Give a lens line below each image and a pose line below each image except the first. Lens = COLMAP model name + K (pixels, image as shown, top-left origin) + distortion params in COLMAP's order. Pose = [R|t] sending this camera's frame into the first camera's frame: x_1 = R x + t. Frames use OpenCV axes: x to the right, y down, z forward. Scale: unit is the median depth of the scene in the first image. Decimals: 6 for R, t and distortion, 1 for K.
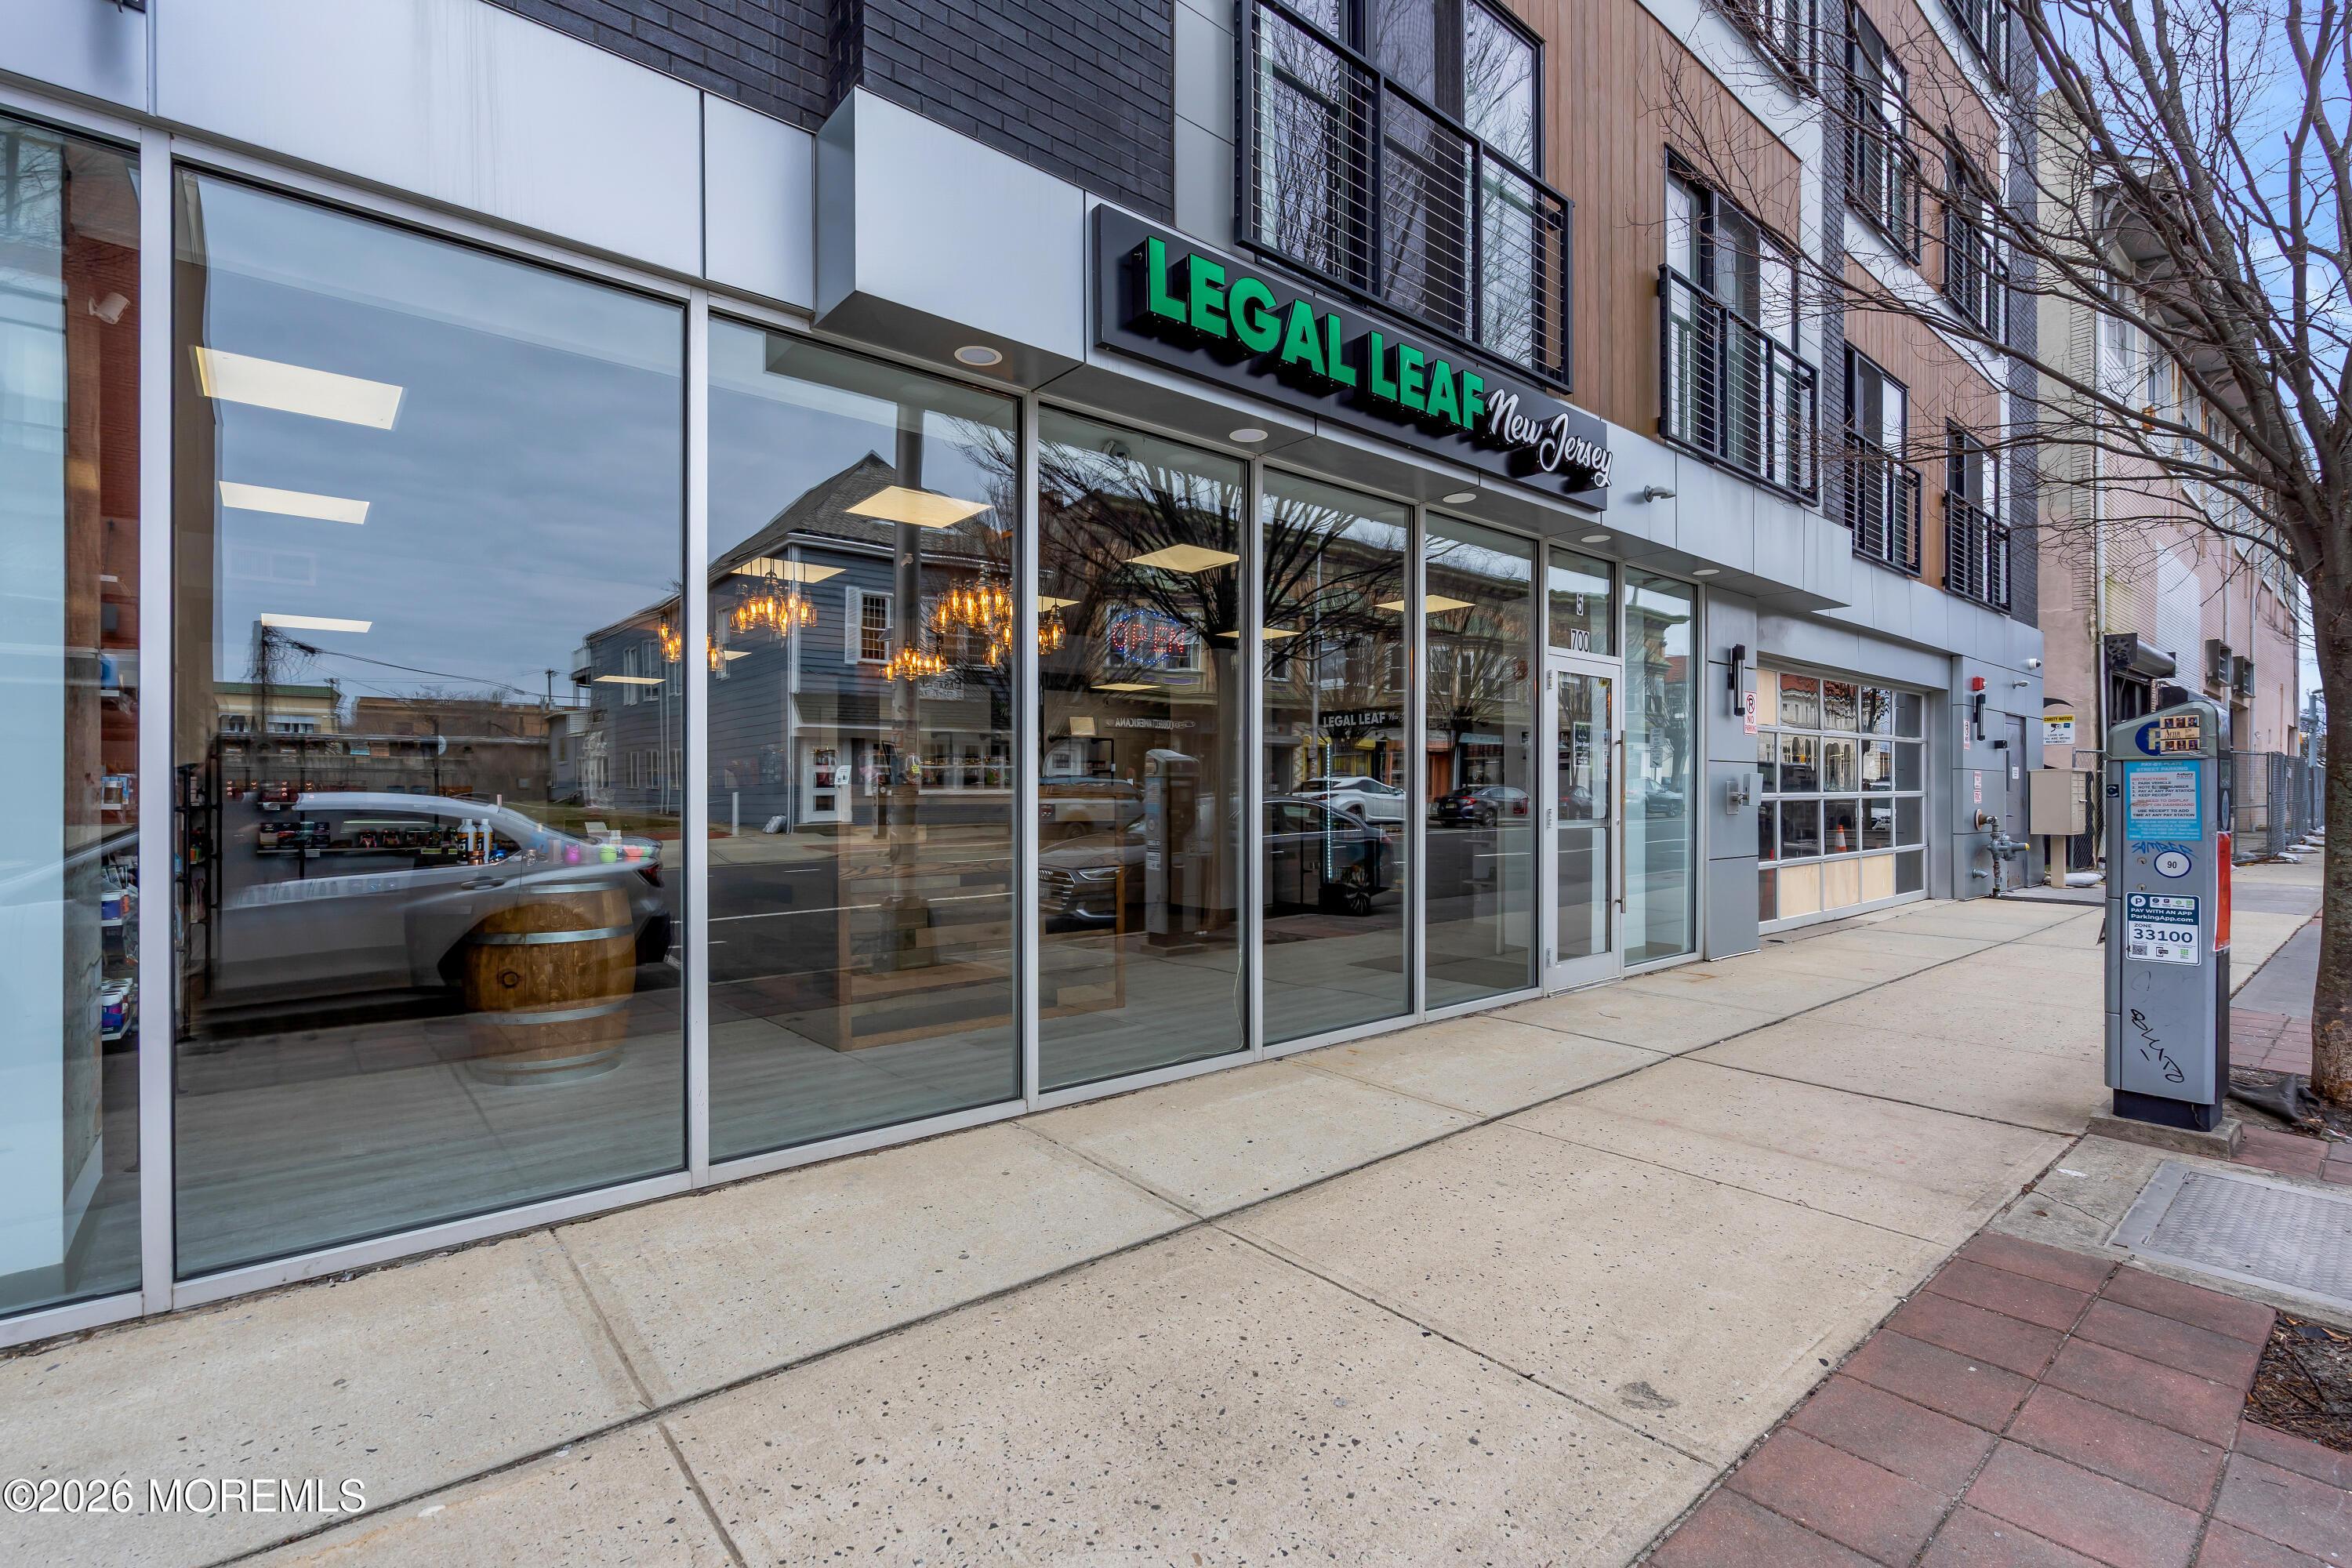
lens RADIAL K [[1068.7, 0, 1177.5], [0, 1068.7, 793.3], [0, 0, 1]] dist [-0.005845, -0.000157]
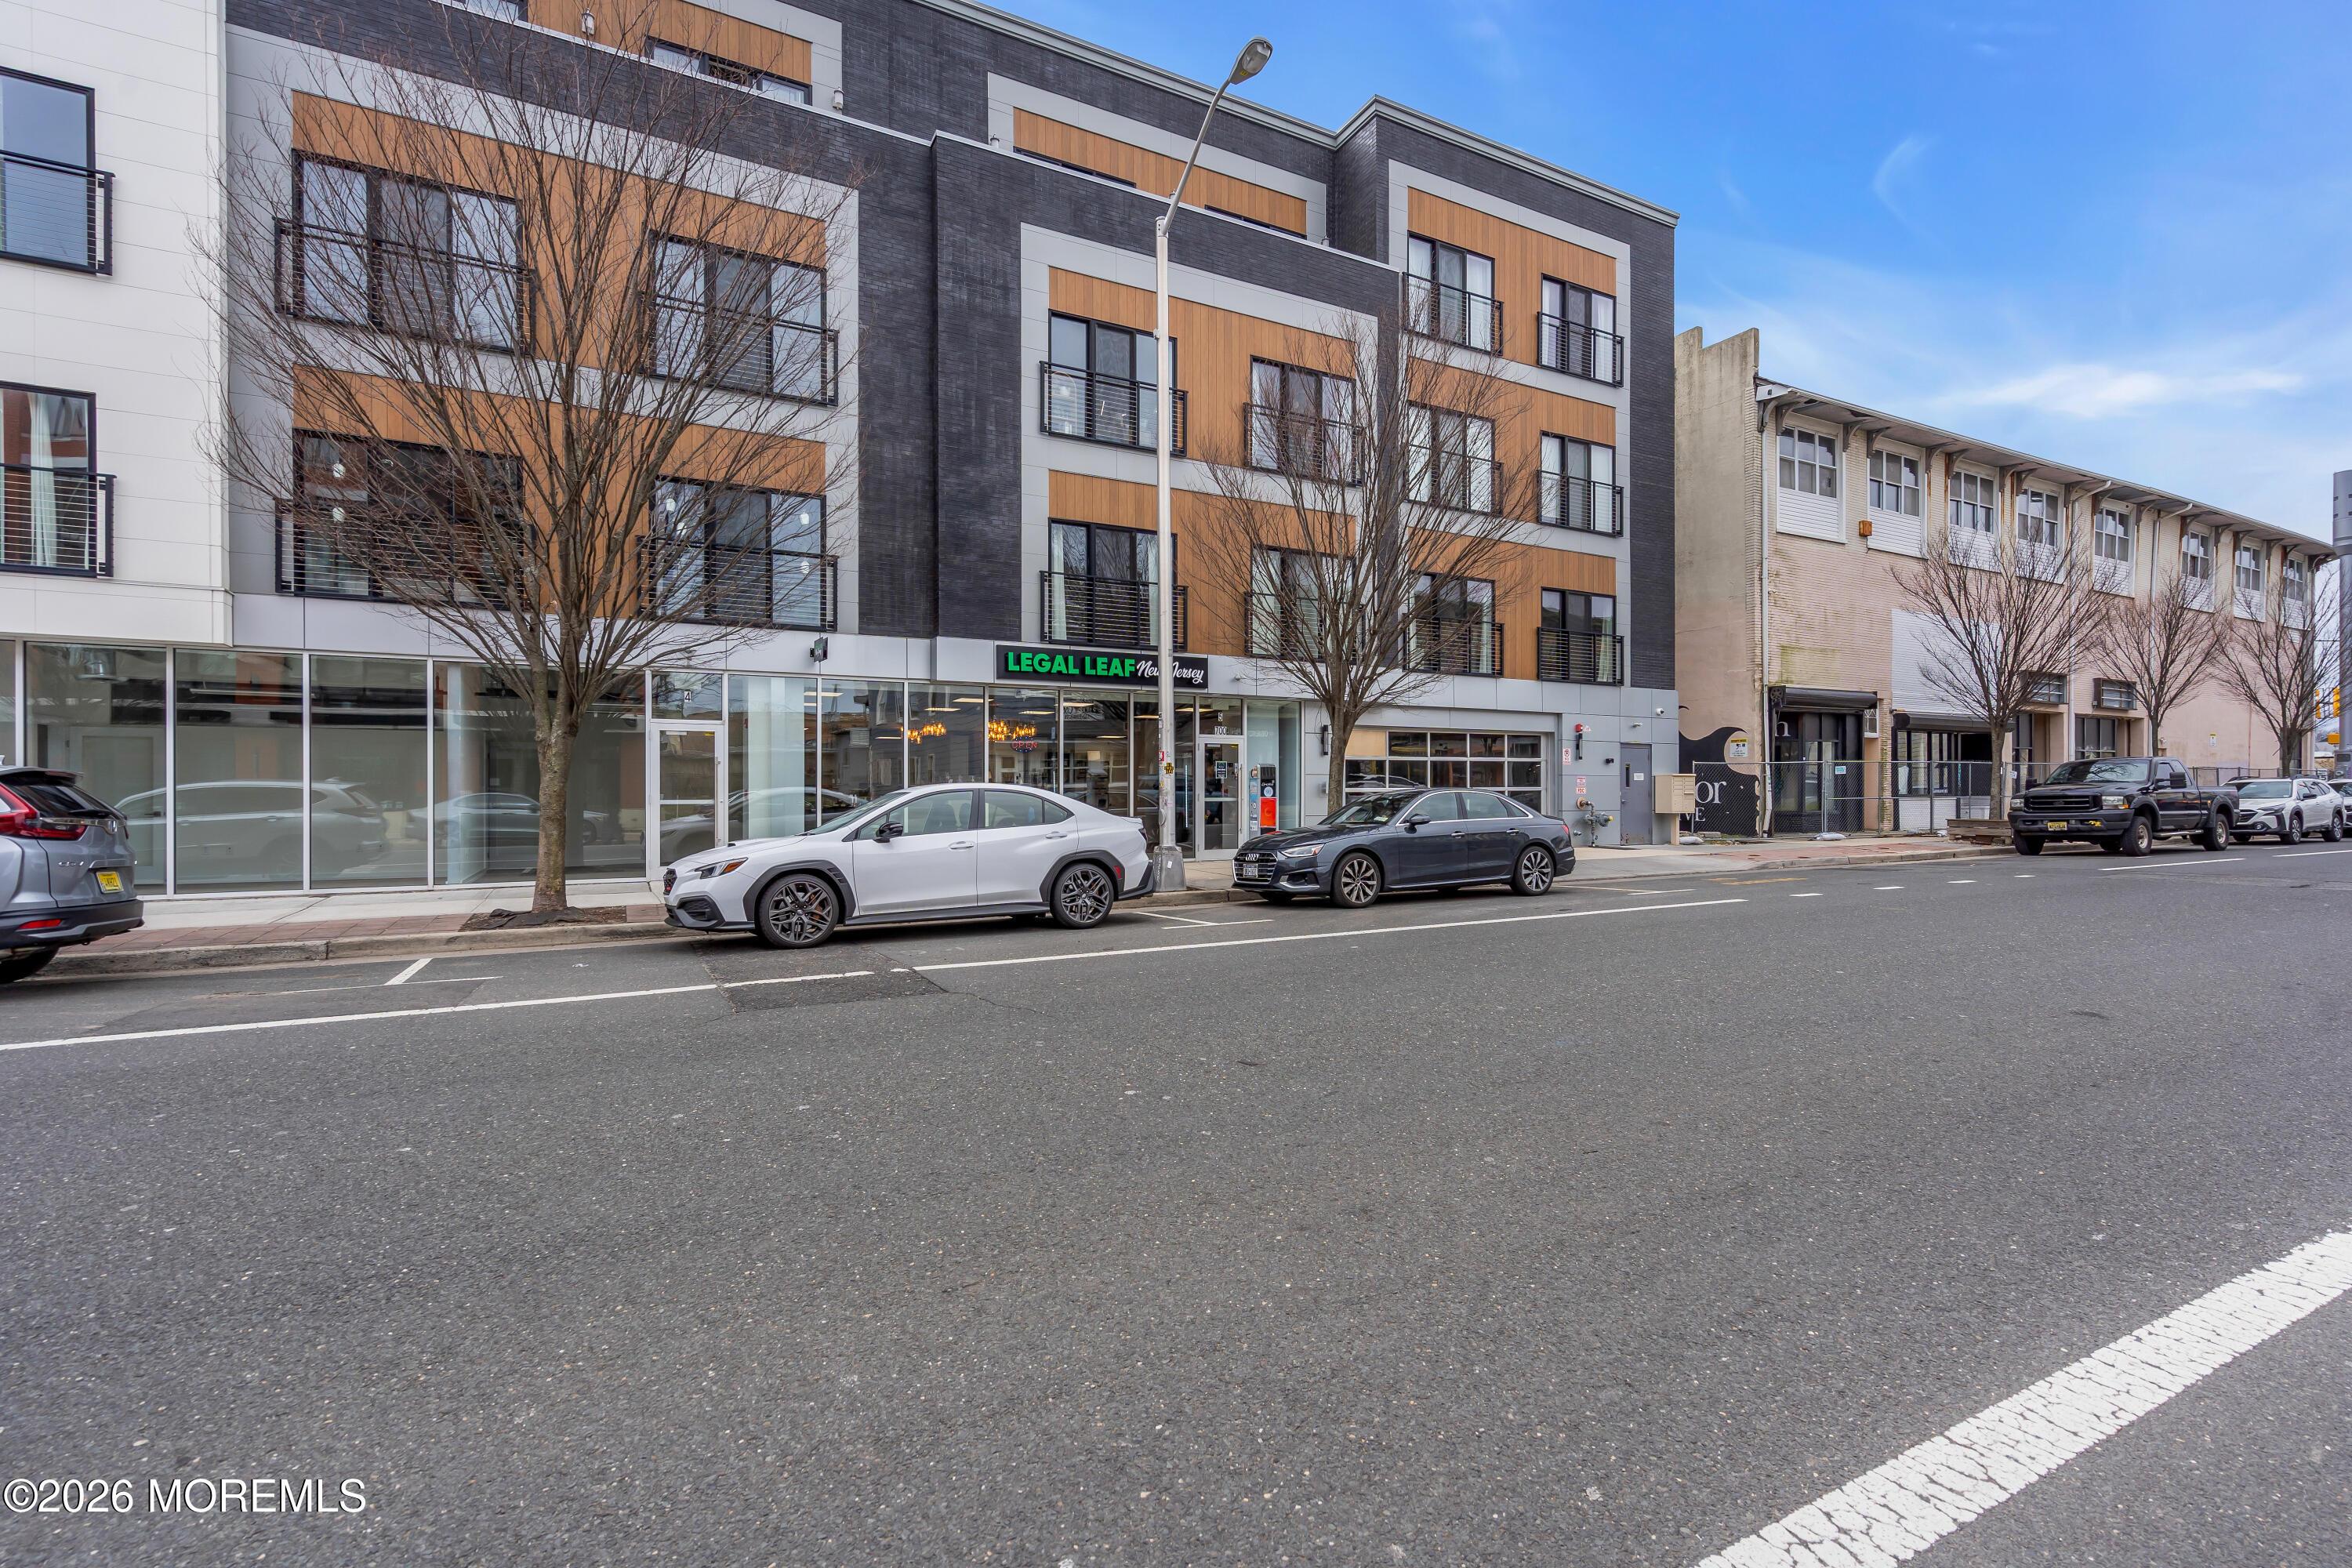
lens RADIAL K [[1010.6, 0, 1188.5], [0, 1010.6, 802.9], [0, 0, 1]] dist [0.000607, 0.000065]
pose [[0.975543, 0.011546, -0.219504, 1.034488], [-0.006763, 0.999723, 0.022529, -0.018111], [0.219703, -0.020494, 0.975351, -1.830699]]
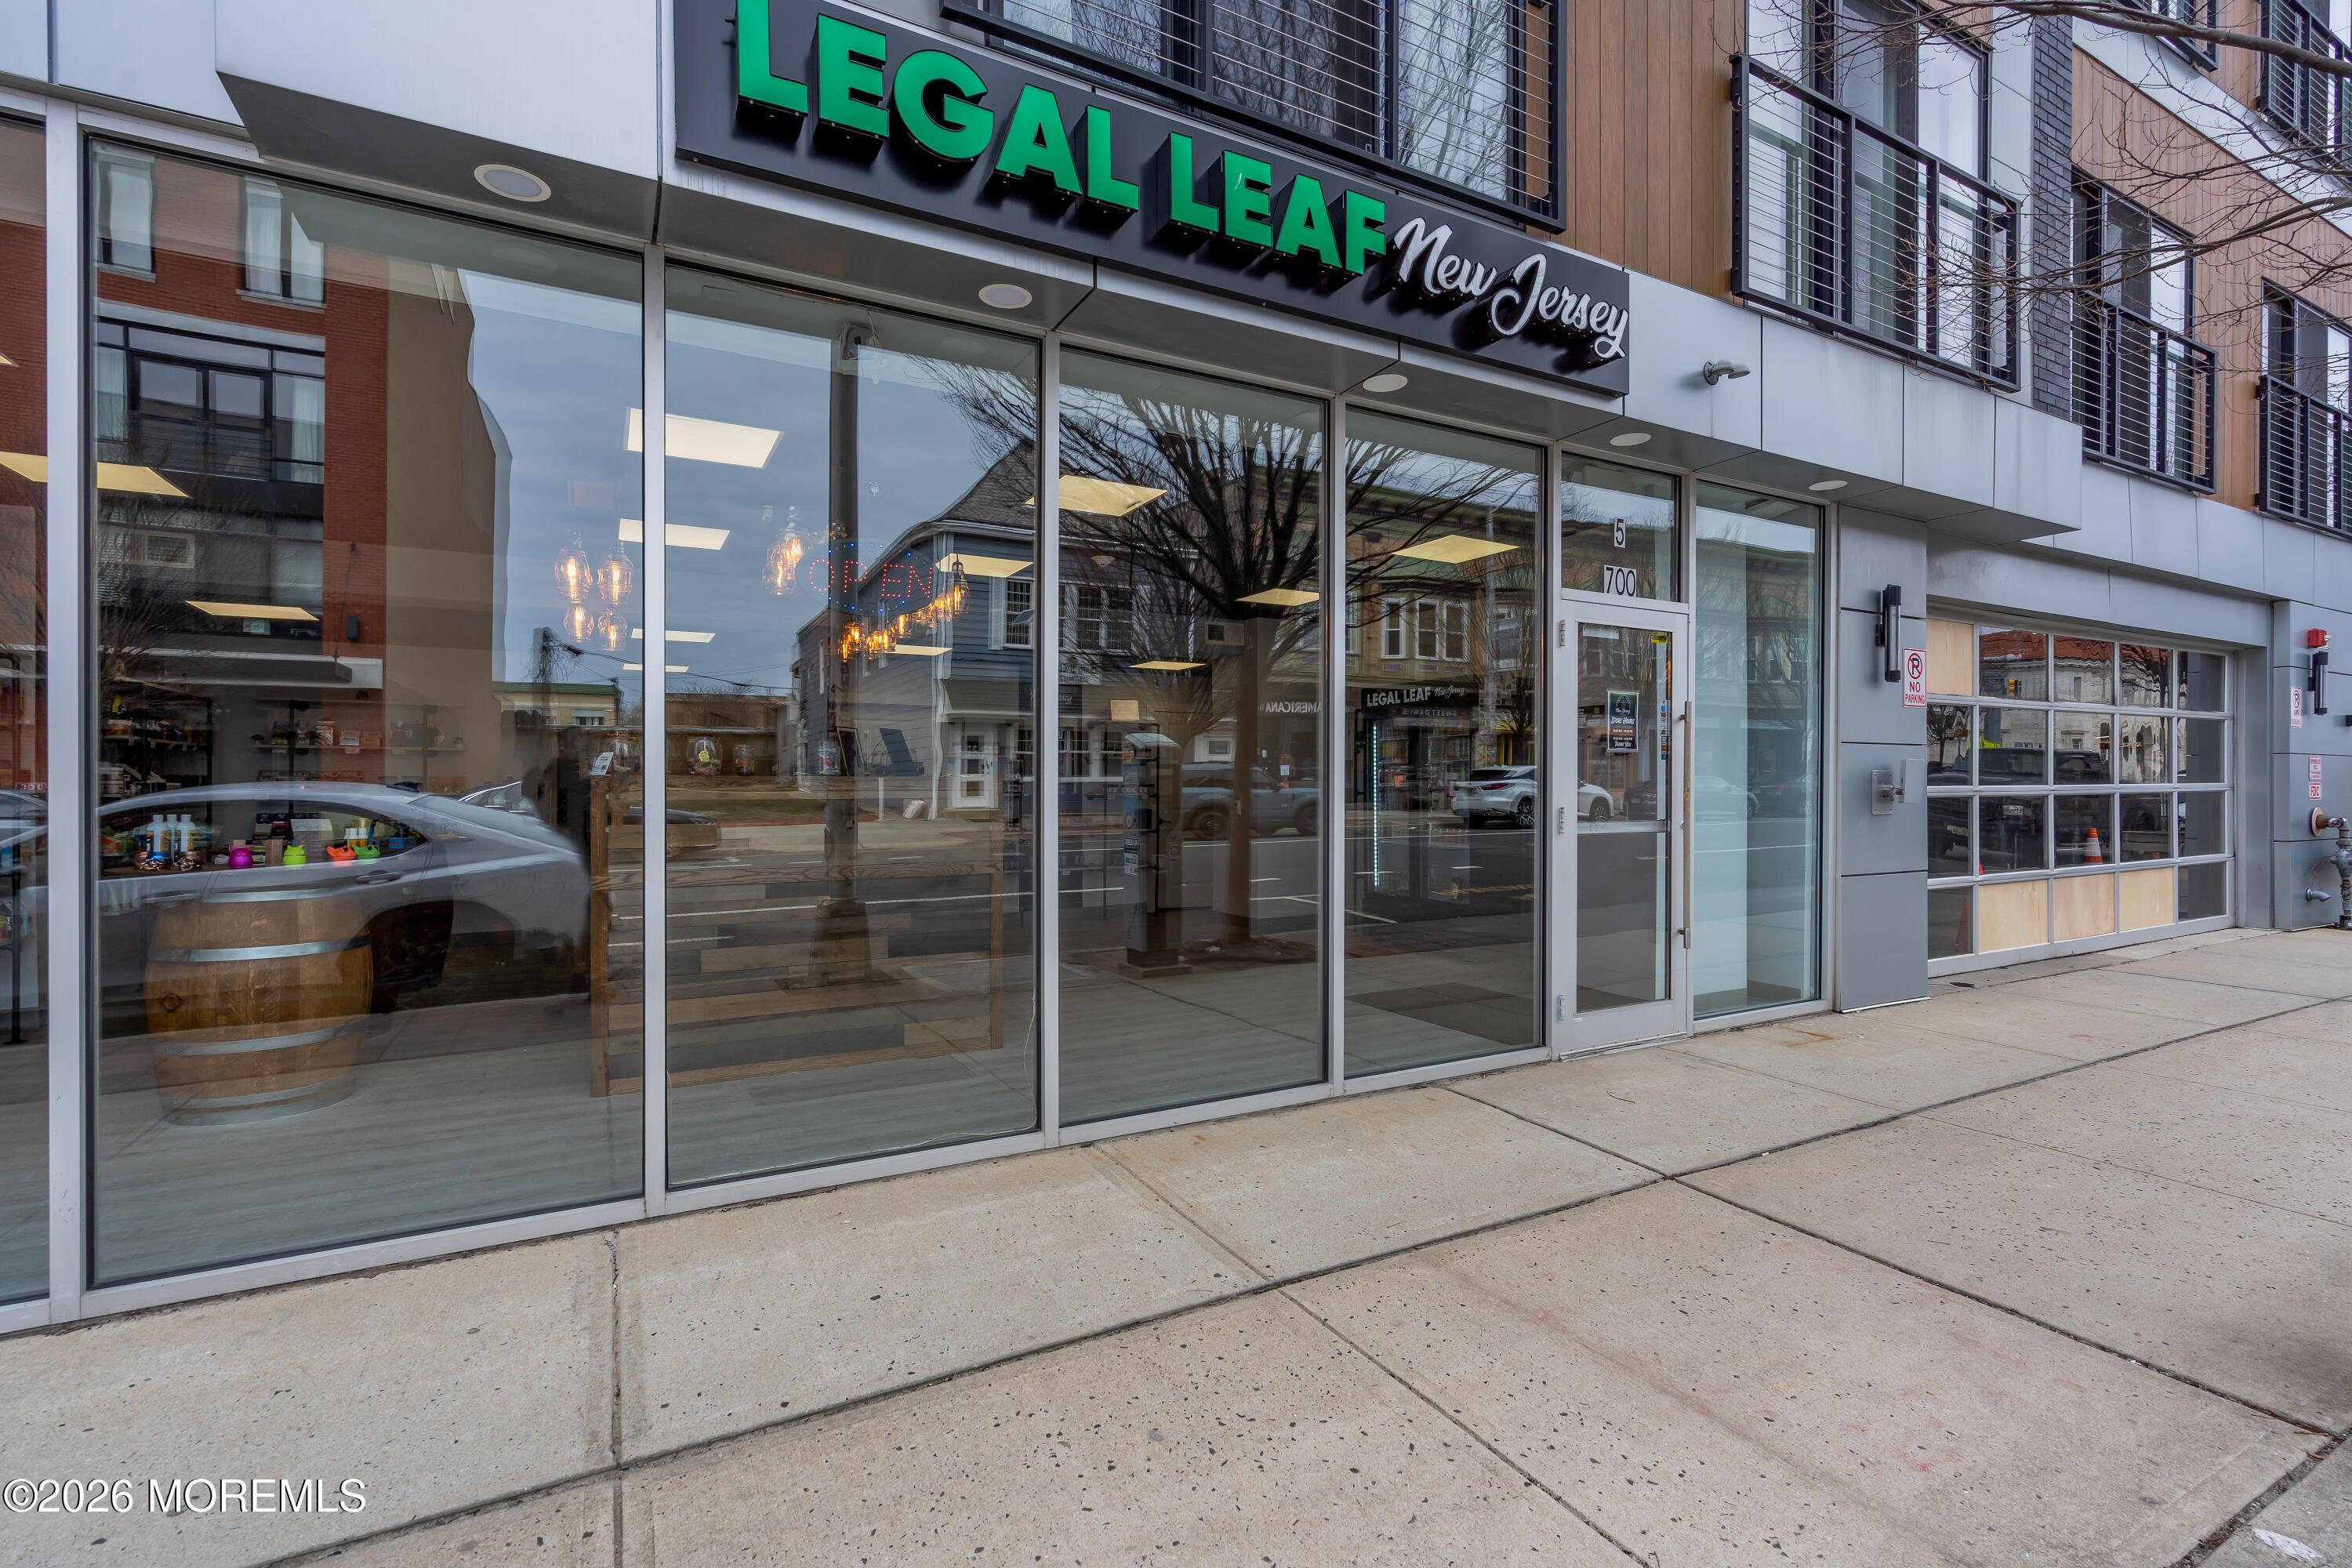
lens RADIAL K [[1074.2, 0, 1176.0], [0, 1074.2, 784.0], [0, 0, 1]] dist [0.002564, -0.000057]
pose [[0.980995, 0.002664, -0.194014, 0.261540], [-0.002333, 0.999995, 0.001931, -0.002863], [0.194018, -0.001441, 0.980997, 0.244719]]
